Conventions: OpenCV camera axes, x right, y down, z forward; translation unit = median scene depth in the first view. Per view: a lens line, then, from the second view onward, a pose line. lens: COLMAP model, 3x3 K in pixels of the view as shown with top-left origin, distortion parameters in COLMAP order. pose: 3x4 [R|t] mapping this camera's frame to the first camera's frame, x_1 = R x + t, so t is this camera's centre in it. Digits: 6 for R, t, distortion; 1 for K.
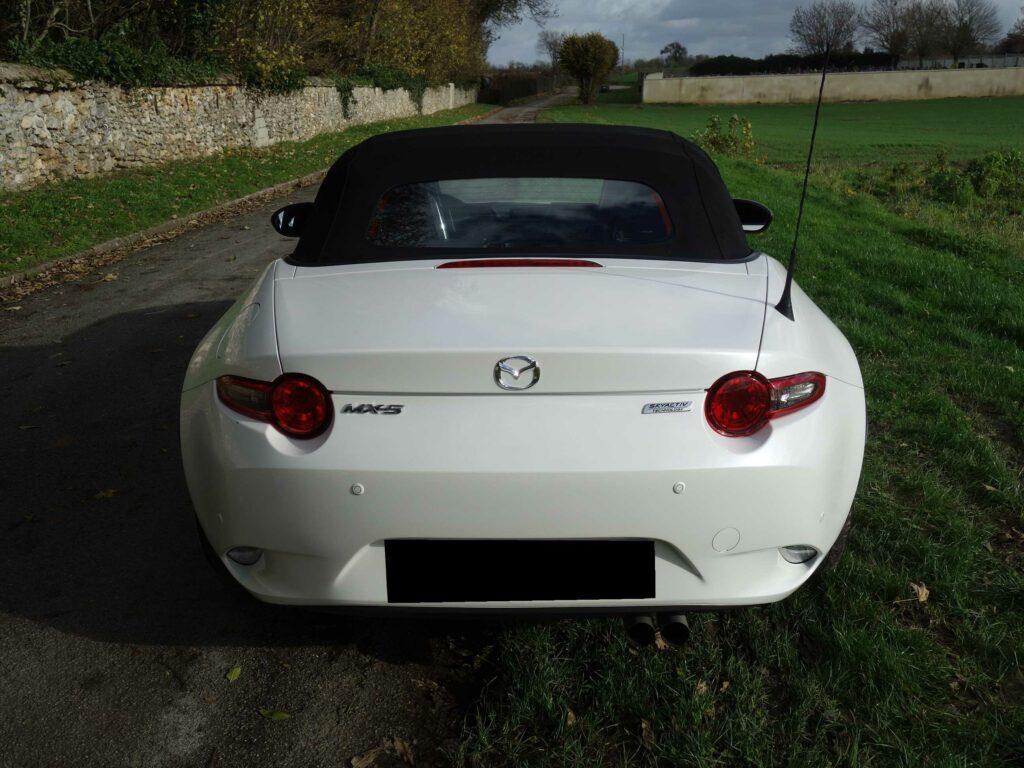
lens RADIAL K [[900.8, 0, 509.3], [0, 900.8, 390.3], [0, 0, 1]] dist [0.008296, -0.015499]
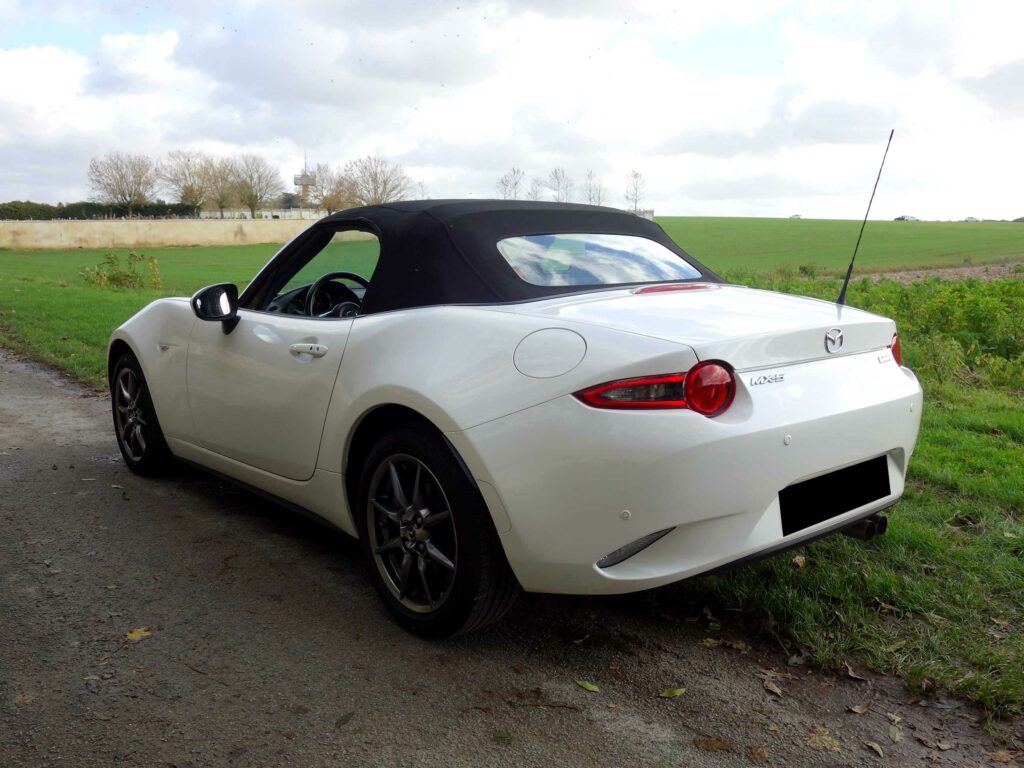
lens RADIAL K [[900.8, 0, 517.3], [0, 900.8, 382.9], [0, 0, 1]] dist [0.008296, -0.015499]
pose [[0.744964, -0.098266, 0.659828, -0.114652], [0.204081, 0.975242, -0.085174, 0.005722], [-0.635122, 0.198110, 0.746574, 0.026854]]
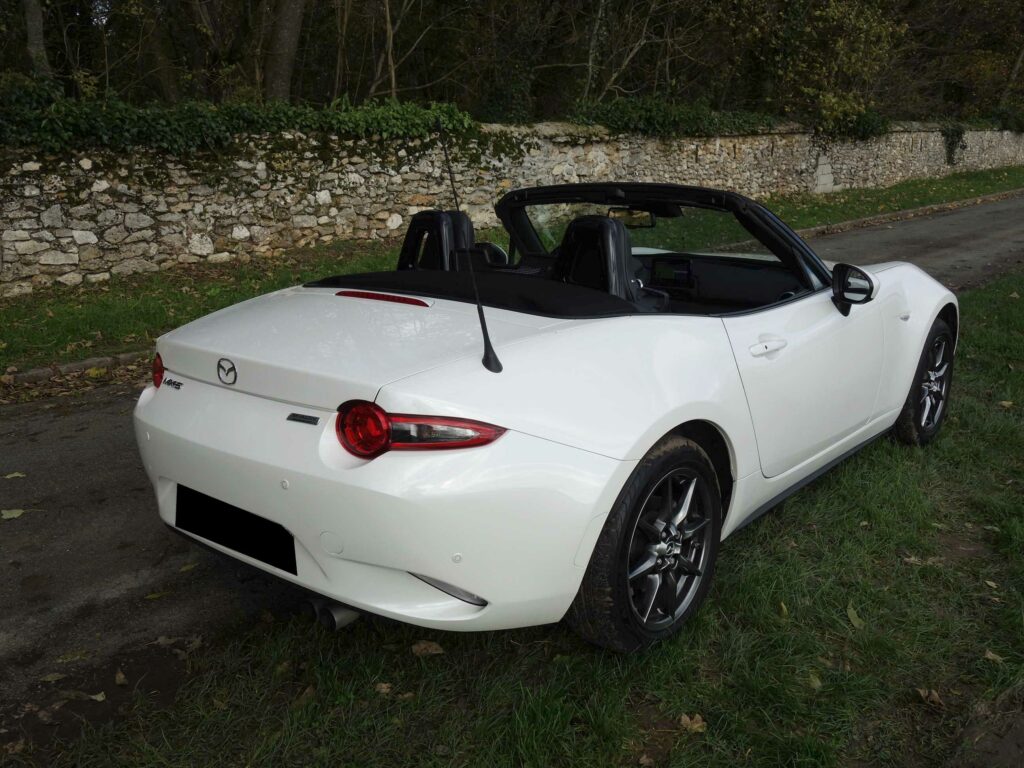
lens RADIAL K [[900.8, 0, 509.1], [0, 900.8, 385.9], [0, 0, 1]] dist [0.008296, -0.015499]
pose [[0.773574, 0.150972, -0.615460, 0.103801], [-0.181870, 0.983242, 0.012595, -0.008211], [0.607047, 0.102191, 0.788068, 0.019578]]
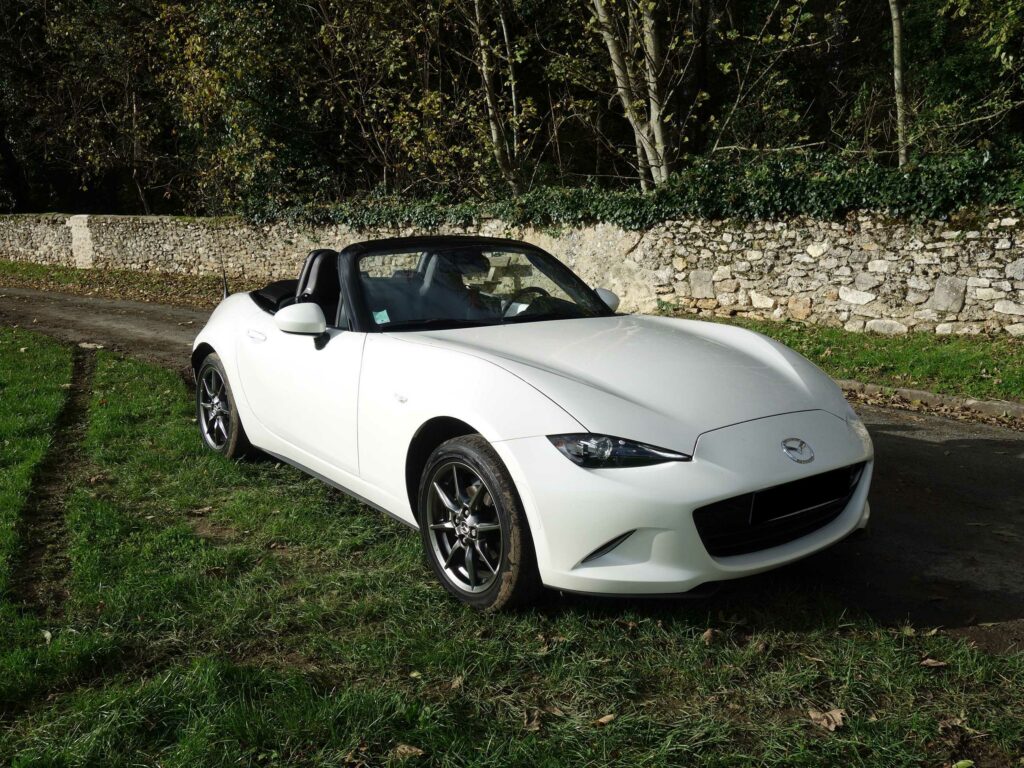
lens RADIAL K [[900.8, 0, 513.7], [0, 900.8, 382.3], [0, 0, 1]] dist [0.008296, -0.015499]
pose [[-0.782259, 0.111544, -0.612886, 0.135718], [-0.185849, 0.897248, 0.400507, -0.112516], [0.594585, 0.427205, -0.681150, 0.357139]]
